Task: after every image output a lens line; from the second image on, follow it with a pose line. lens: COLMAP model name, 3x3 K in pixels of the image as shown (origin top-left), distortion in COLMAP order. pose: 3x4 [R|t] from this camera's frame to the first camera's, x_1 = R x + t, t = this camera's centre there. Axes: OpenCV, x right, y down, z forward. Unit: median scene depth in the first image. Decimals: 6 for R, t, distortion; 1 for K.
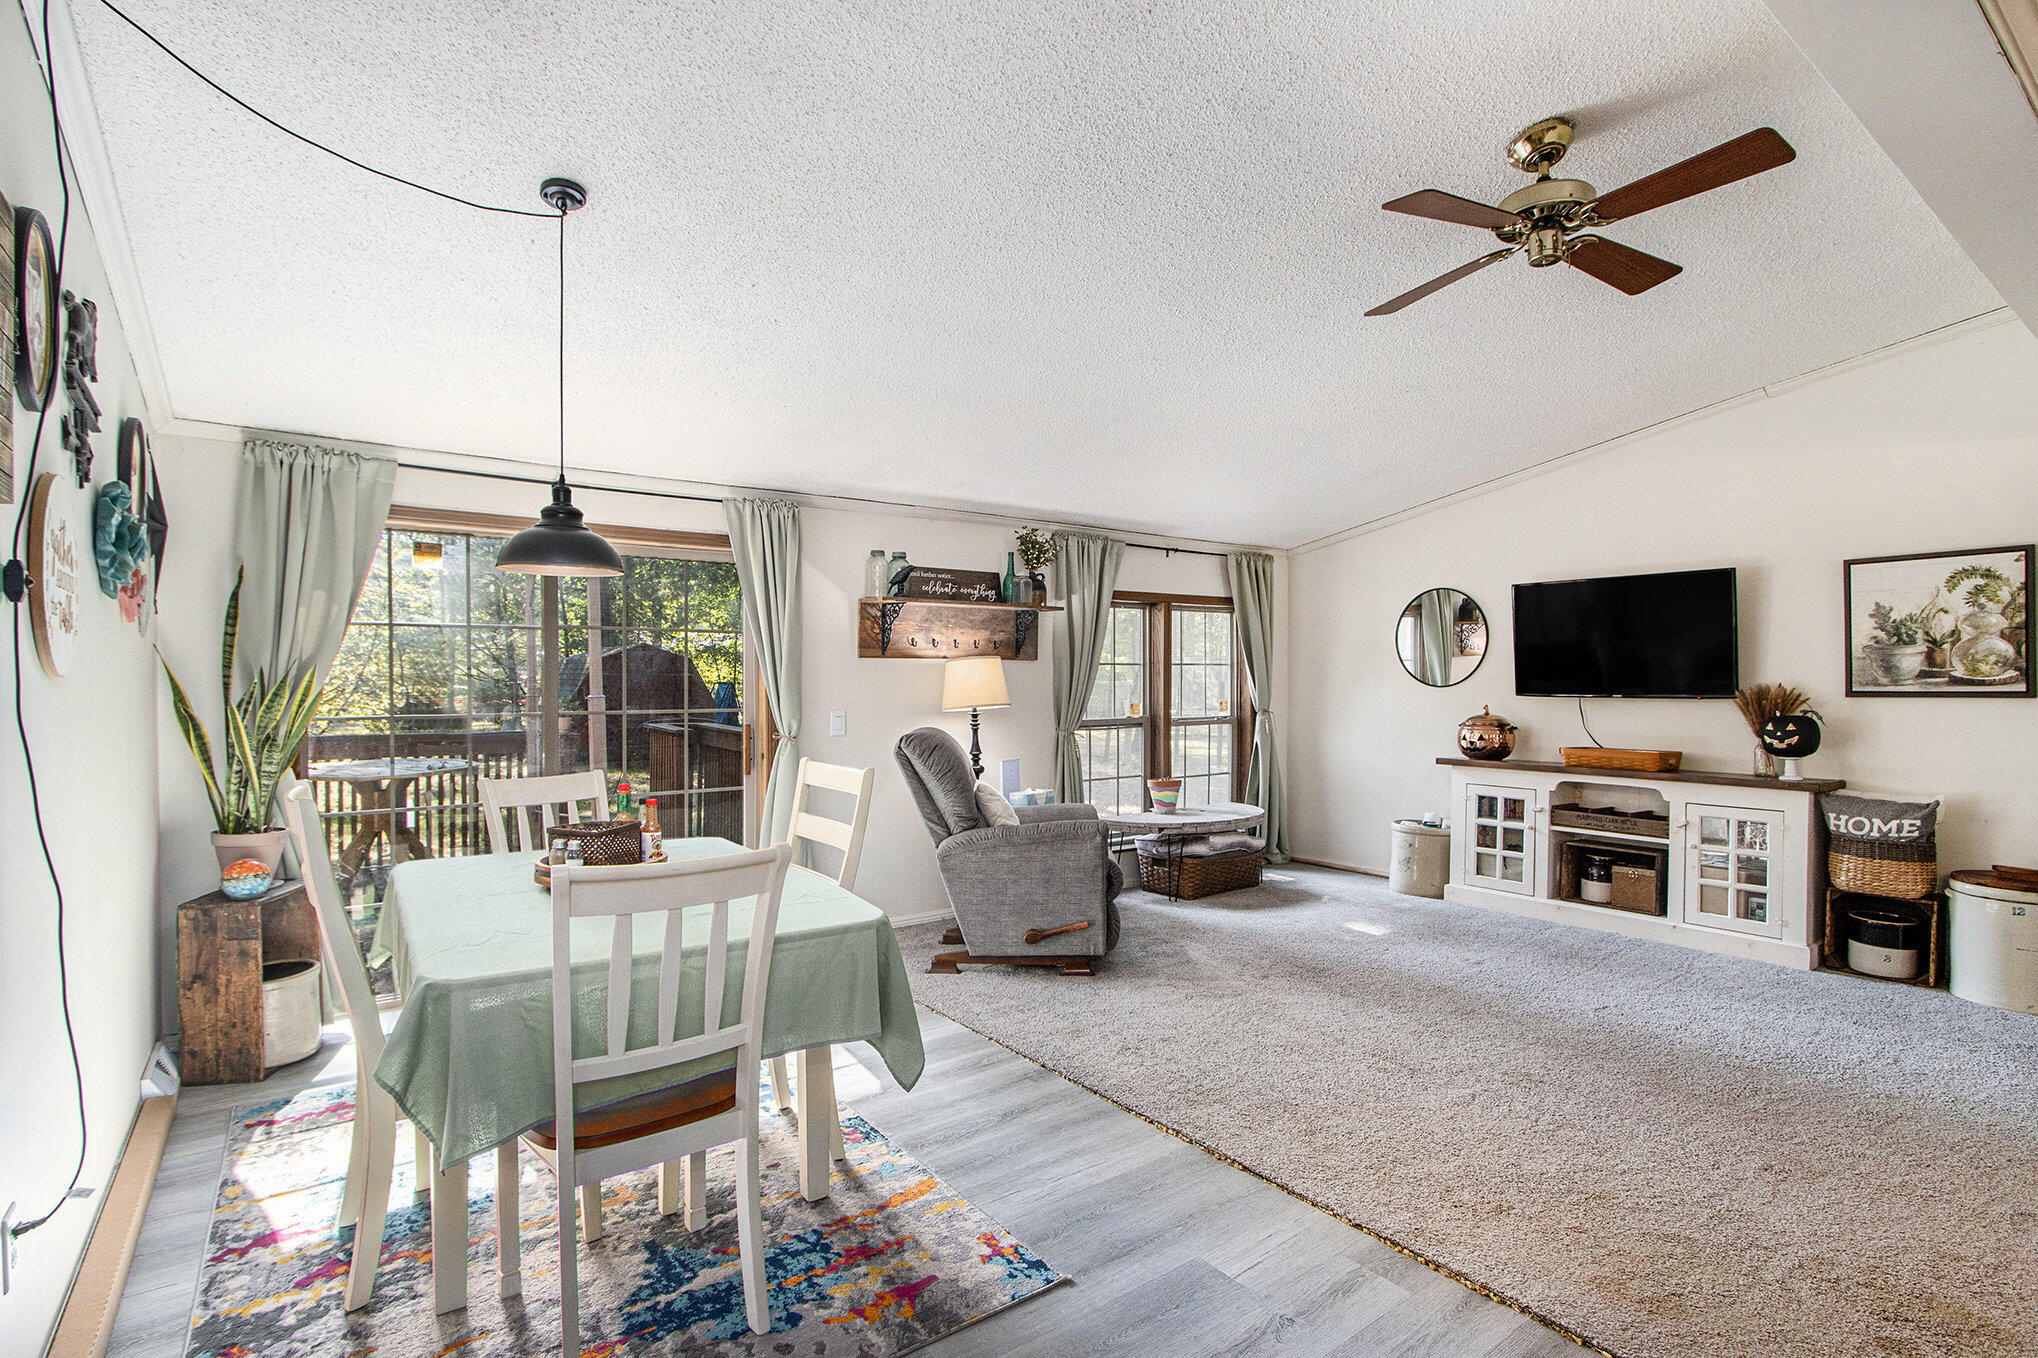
lens RADIAL K [[991.1, 0, 1019.0], [0, 991.1, 679.0], [0, 0, 1]] dist [-0.002172, -0.000083]
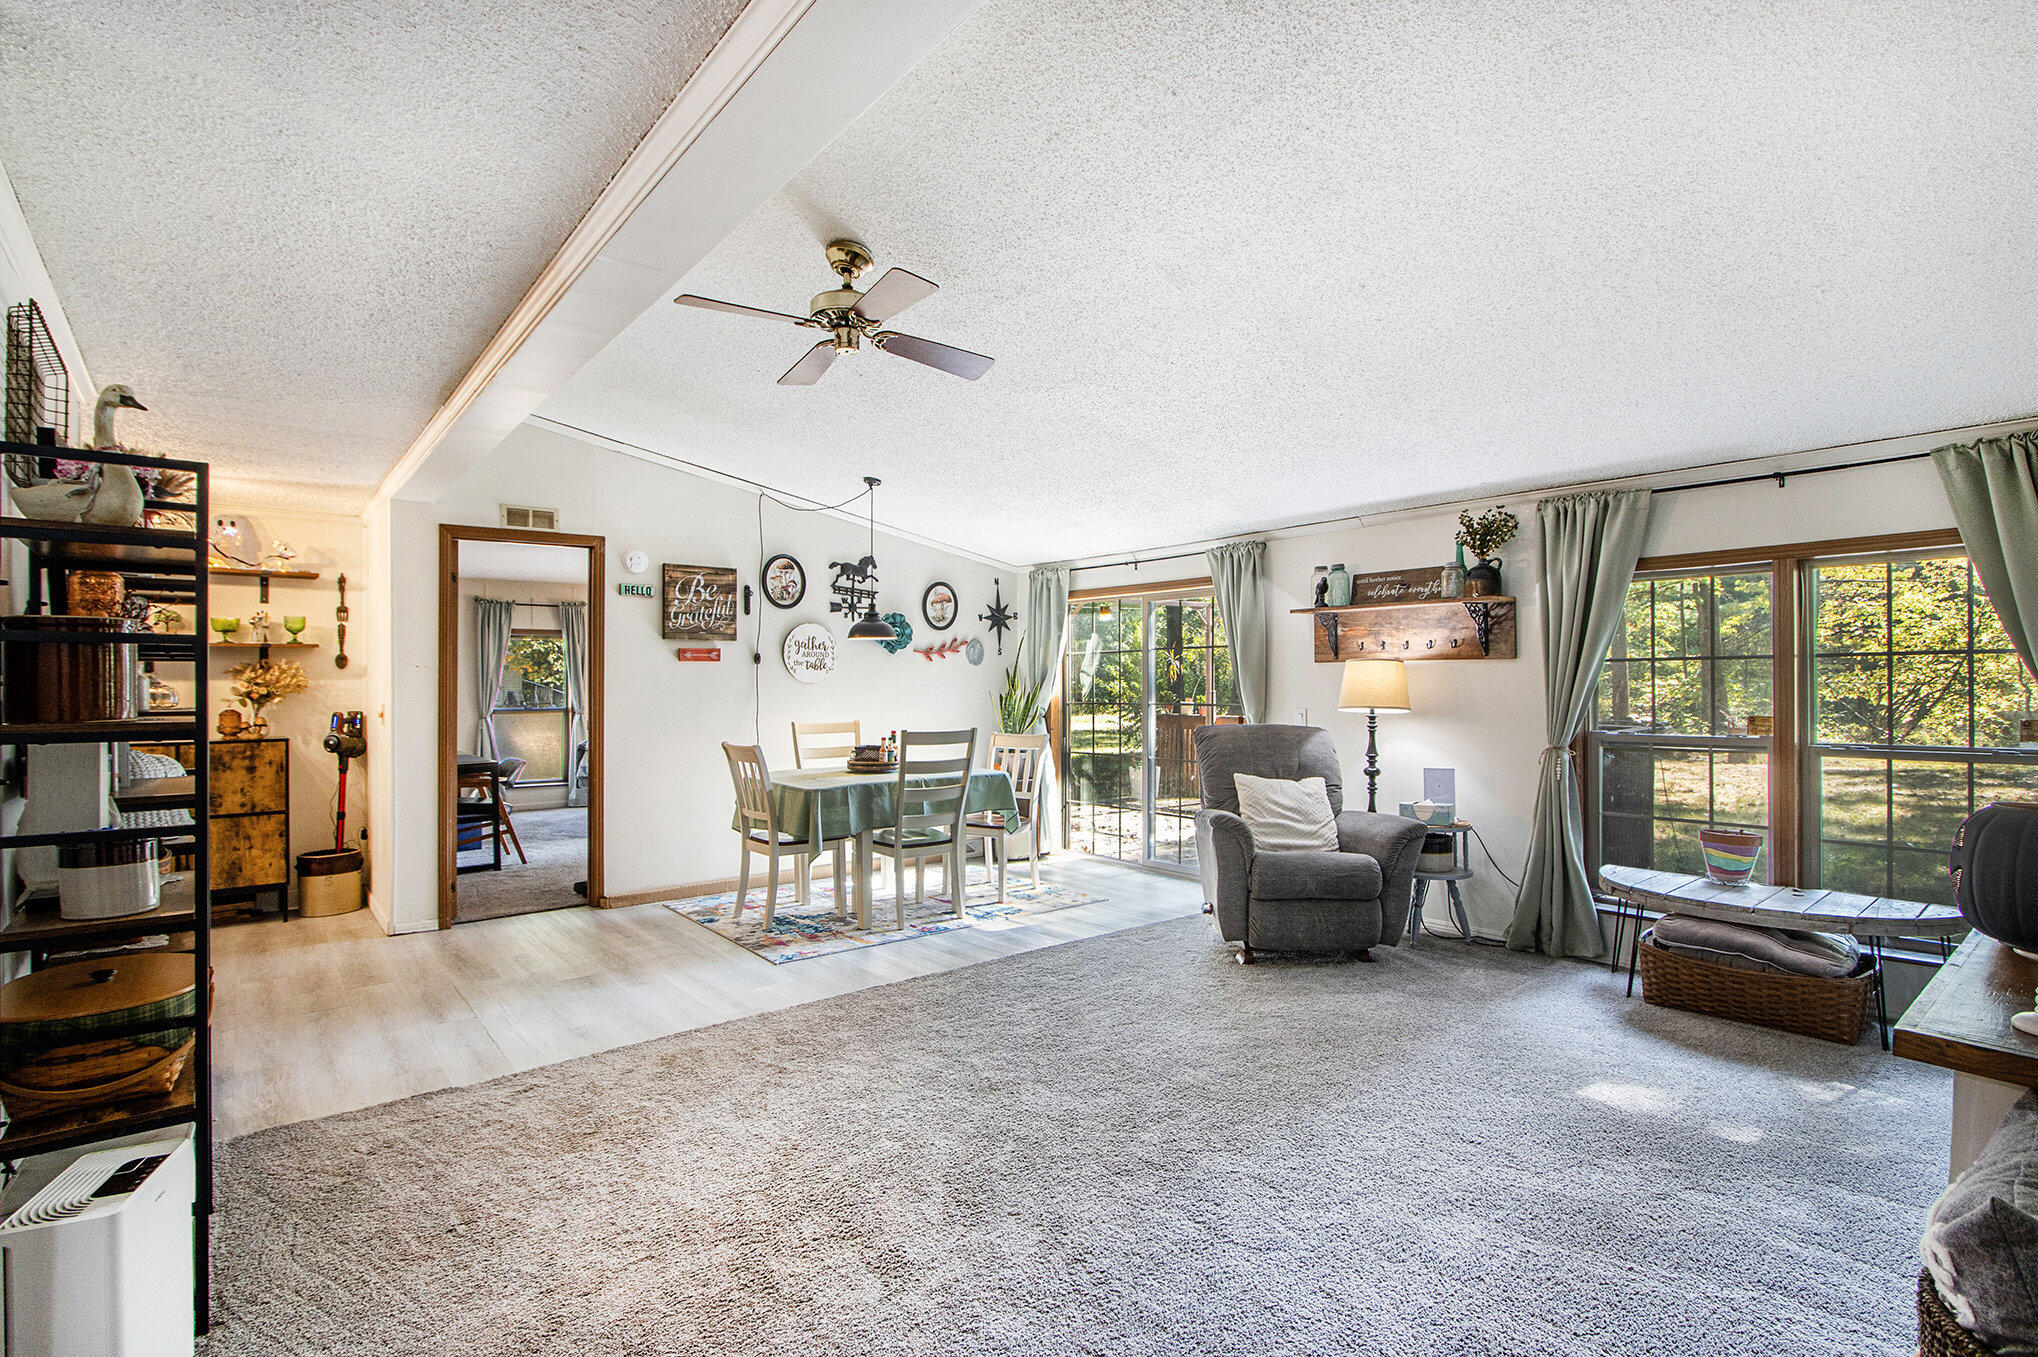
lens RADIAL K [[946.6, 0, 1019.0], [0, 946.6, 678.5], [0, 0, 1]] dist [0.000471, 0.000145]
pose [[0.059966, 0.000479, -0.998200, 0.874402], [0.007073, 0.999975, 0.000905, -0.006119], [0.998175, -0.007114, 0.059961, 0.575709]]
